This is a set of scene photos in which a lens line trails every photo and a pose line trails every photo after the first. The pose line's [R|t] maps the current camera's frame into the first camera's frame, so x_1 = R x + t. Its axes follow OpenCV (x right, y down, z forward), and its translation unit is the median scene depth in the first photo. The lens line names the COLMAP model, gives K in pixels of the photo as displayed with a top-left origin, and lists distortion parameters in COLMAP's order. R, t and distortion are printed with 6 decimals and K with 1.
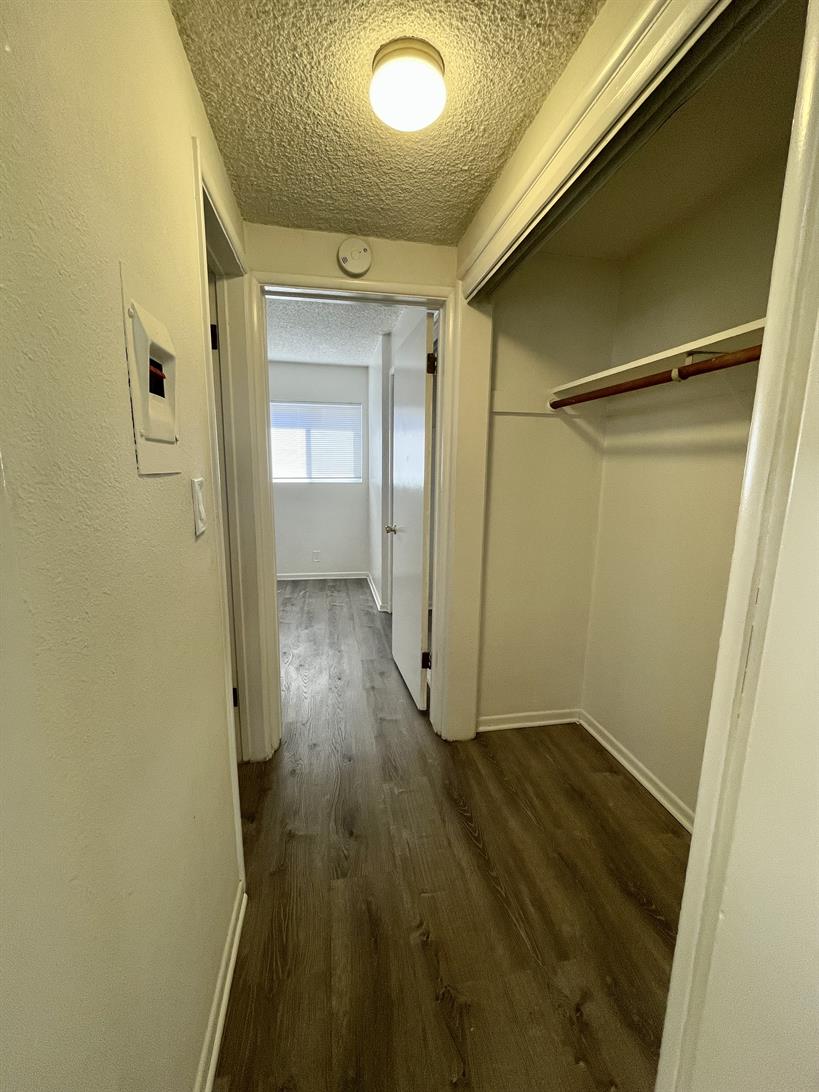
lens RADIAL K [[439.8, 0, 410.1], [0, 439.8, 544.1], [0, 0, 1]] dist [-0.000649, -0.000122]
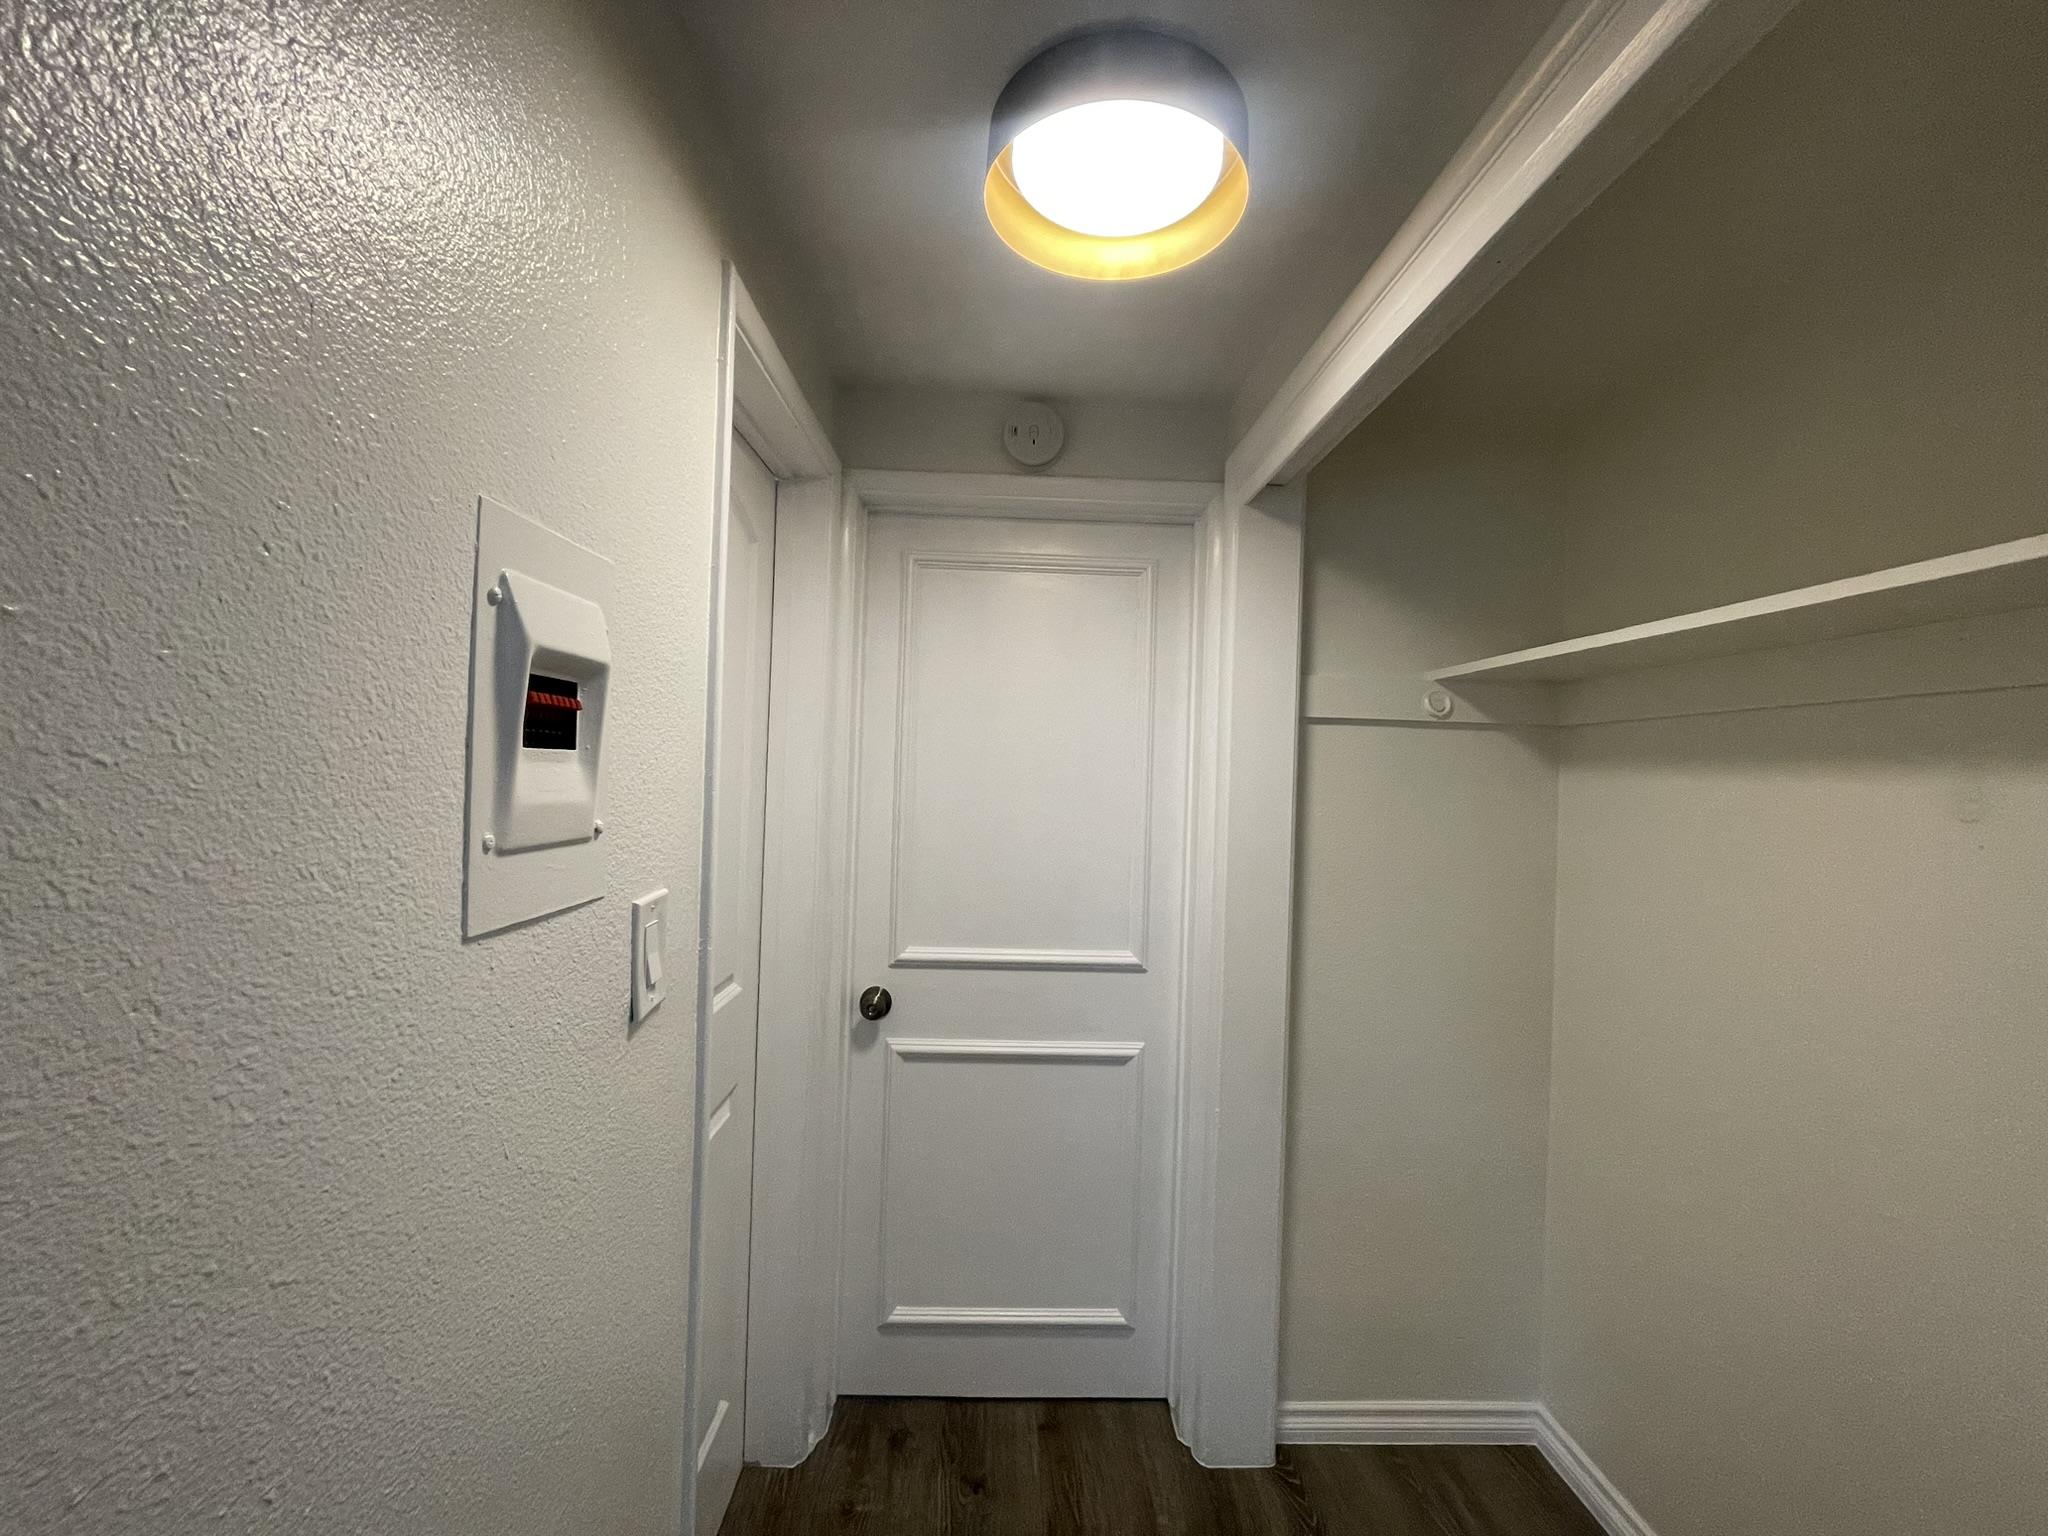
lens RADIAL K [[824.8, 0, 1025.5], [0, 824.8, 779.9], [0, 0, 1]] dist [-0.000649, -0.000122]
pose [[0.988368, 0.018672, -0.150929, 0.021263], [-0.043843, 0.985283, -0.165213, -0.071445], [0.145623, 0.169908, 0.974641, 0.087648]]
